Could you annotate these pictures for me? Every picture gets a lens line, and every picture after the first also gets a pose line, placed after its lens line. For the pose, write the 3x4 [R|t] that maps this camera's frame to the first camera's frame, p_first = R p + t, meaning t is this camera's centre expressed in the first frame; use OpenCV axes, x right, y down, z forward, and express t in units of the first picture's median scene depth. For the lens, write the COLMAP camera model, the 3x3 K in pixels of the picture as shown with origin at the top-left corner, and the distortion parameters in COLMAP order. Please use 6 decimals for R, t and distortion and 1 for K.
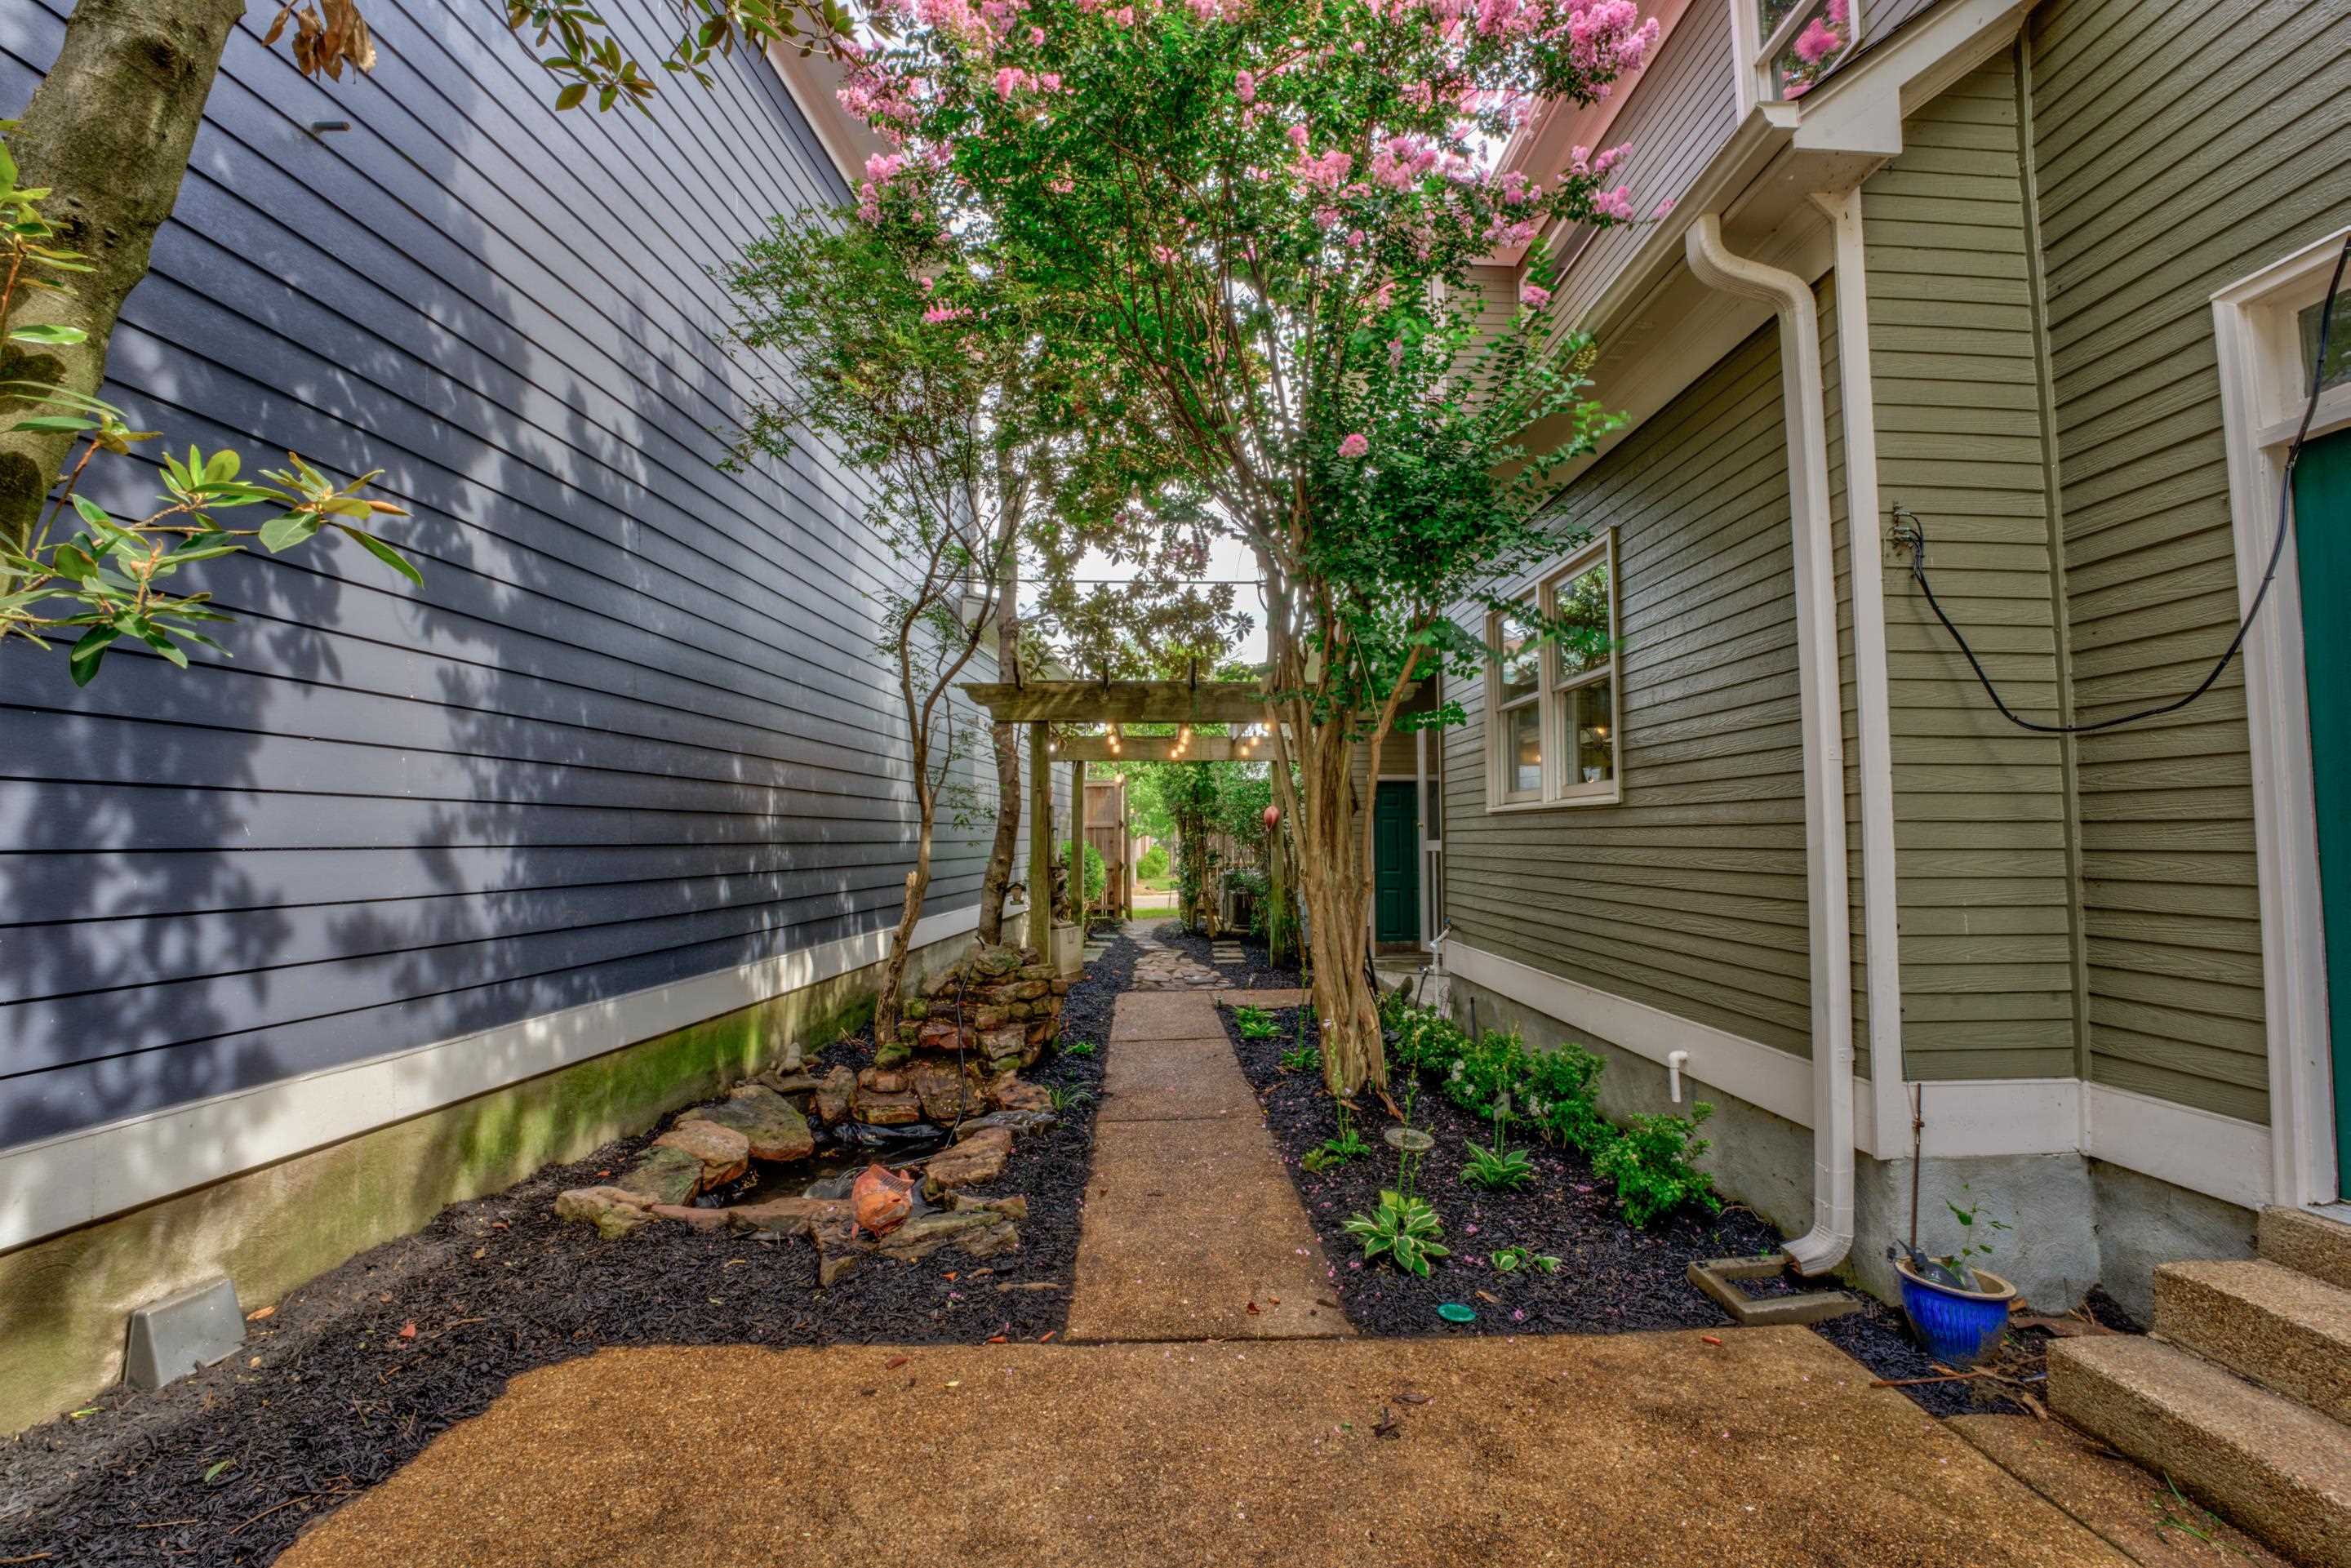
lens RADIAL K [[939.1, 0, 1175.5], [0, 939.1, 784.0], [0, 0, 1]] dist [-0.031417, 0.004627]
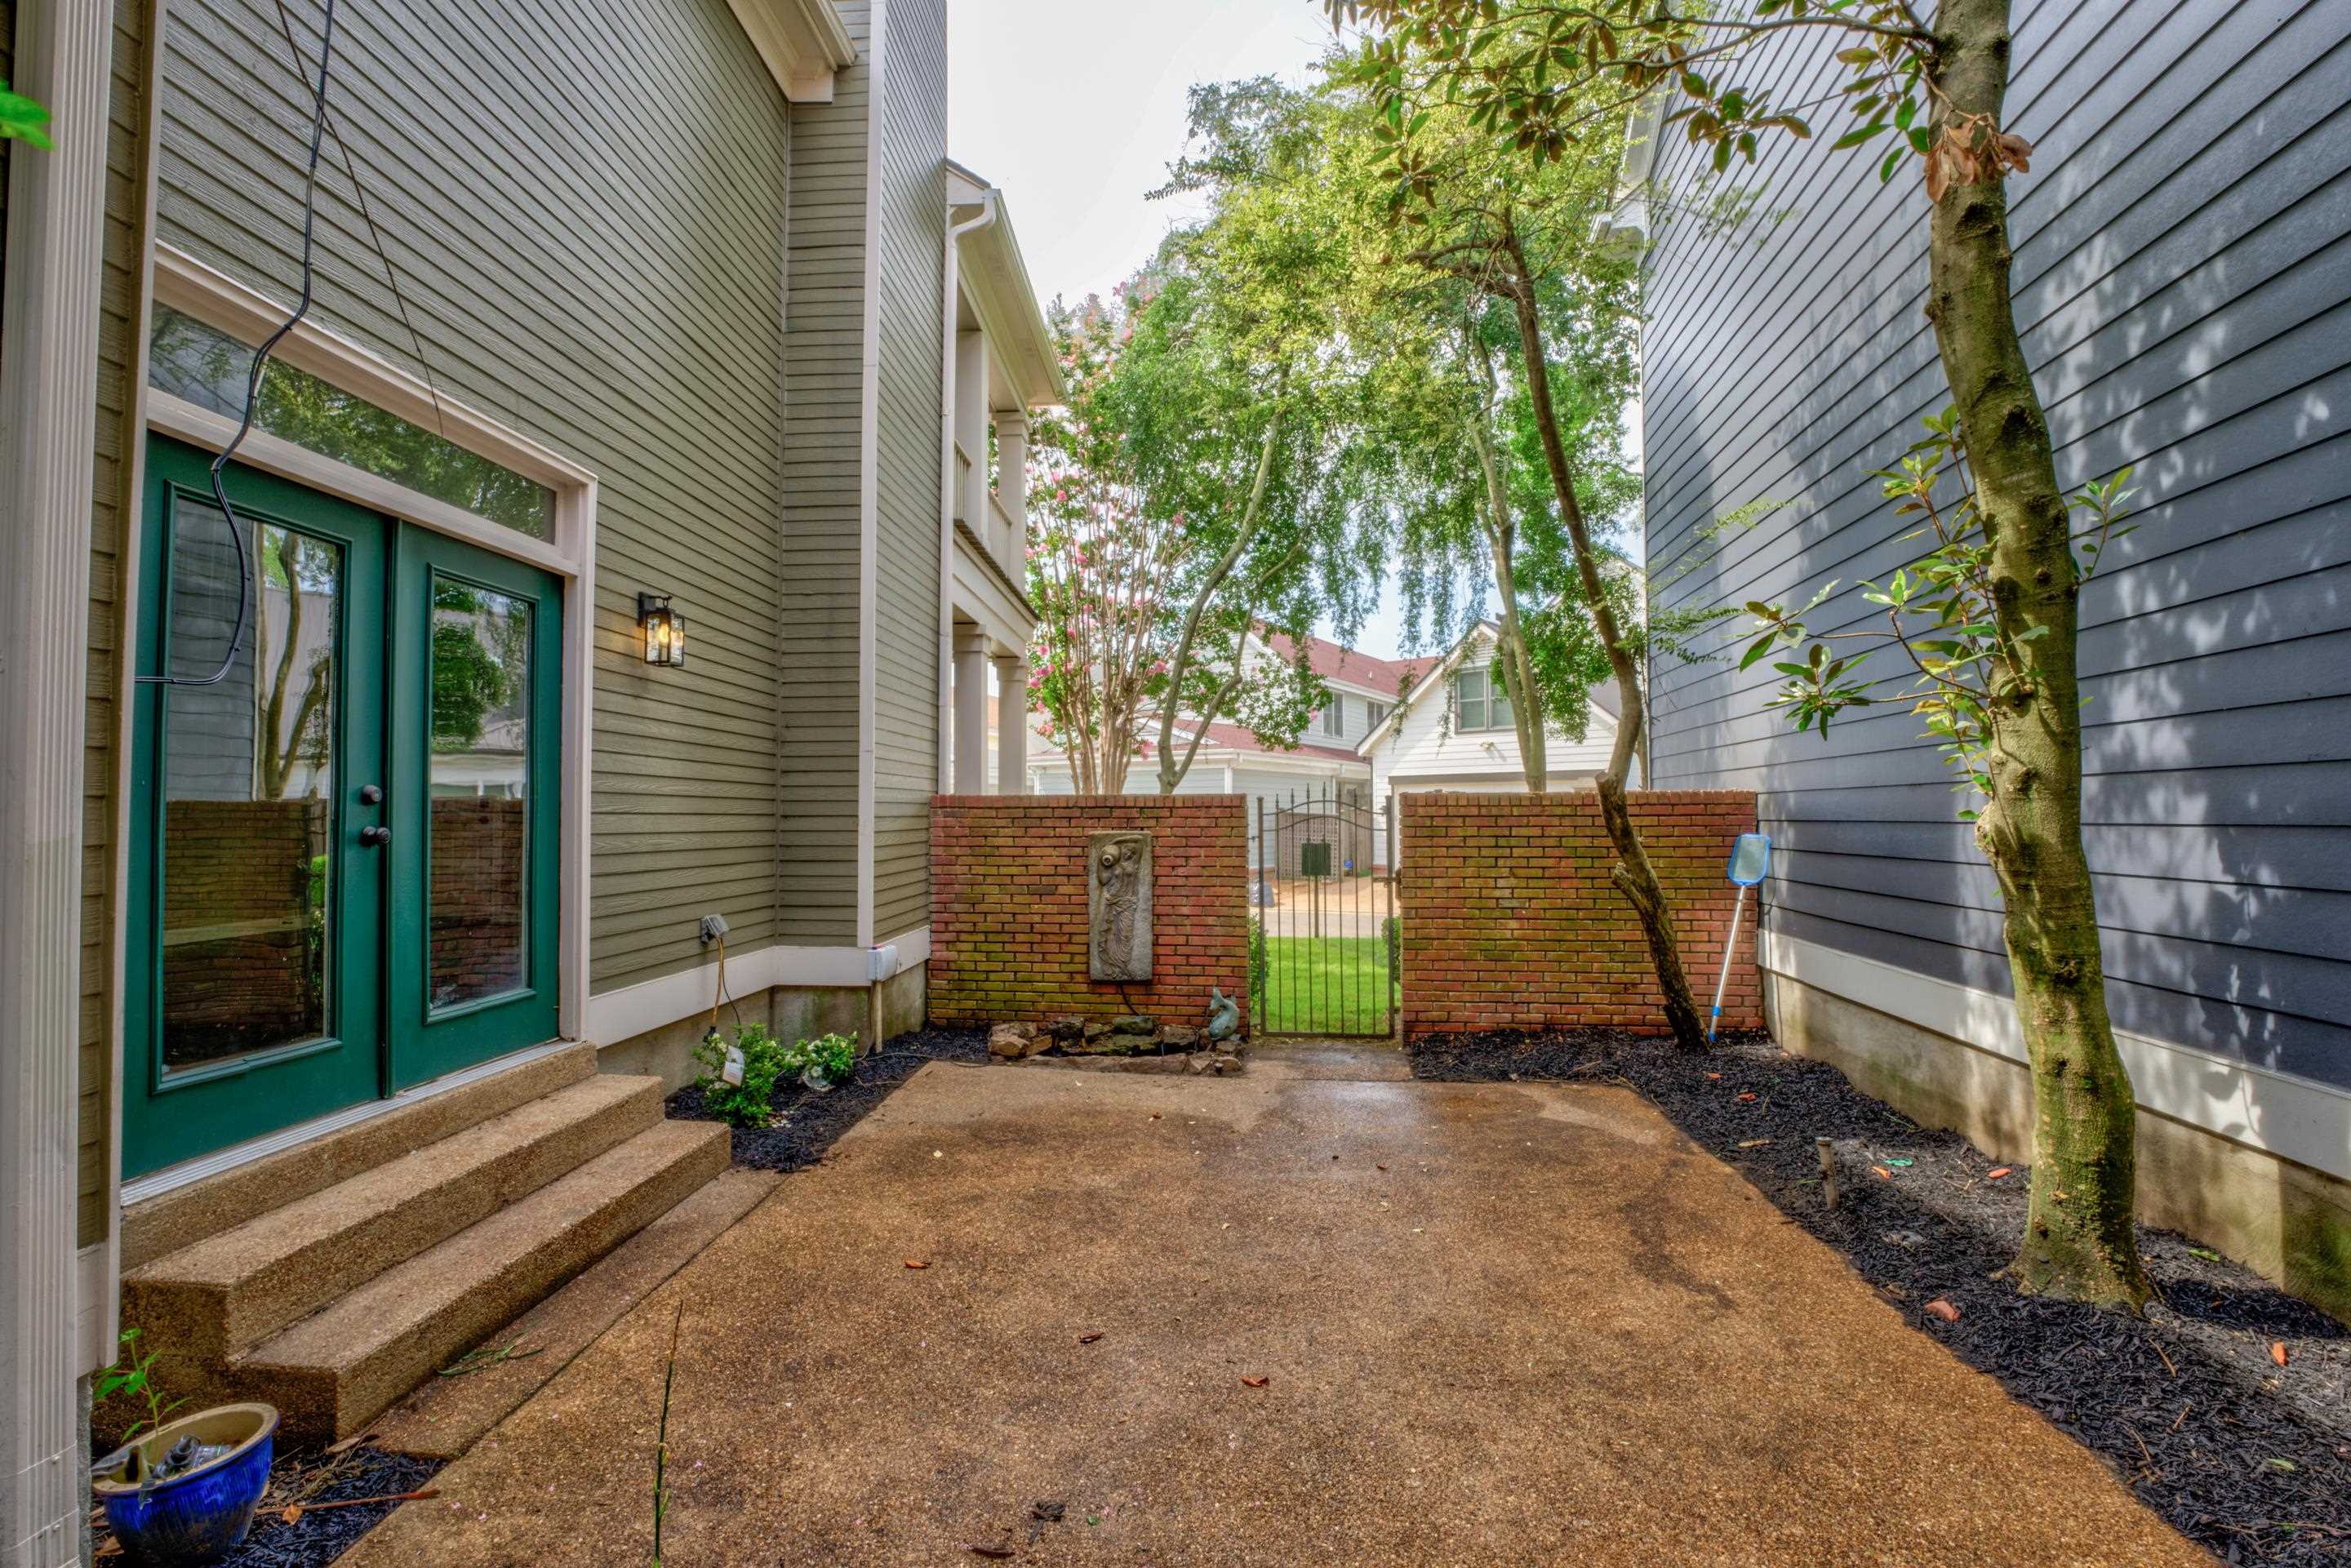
lens RADIAL K [[939.1, 0, 1175.5], [0, 939.1, 784.0], [0, 0, 1]] dist [-0.031417, 0.004627]
pose [[-0.995411, 0.008209, 0.095340, 0.025761], [0.000083, 0.996387, -0.084930, 0.109000], [-0.095693, -0.084532, -0.991815, 2.069196]]
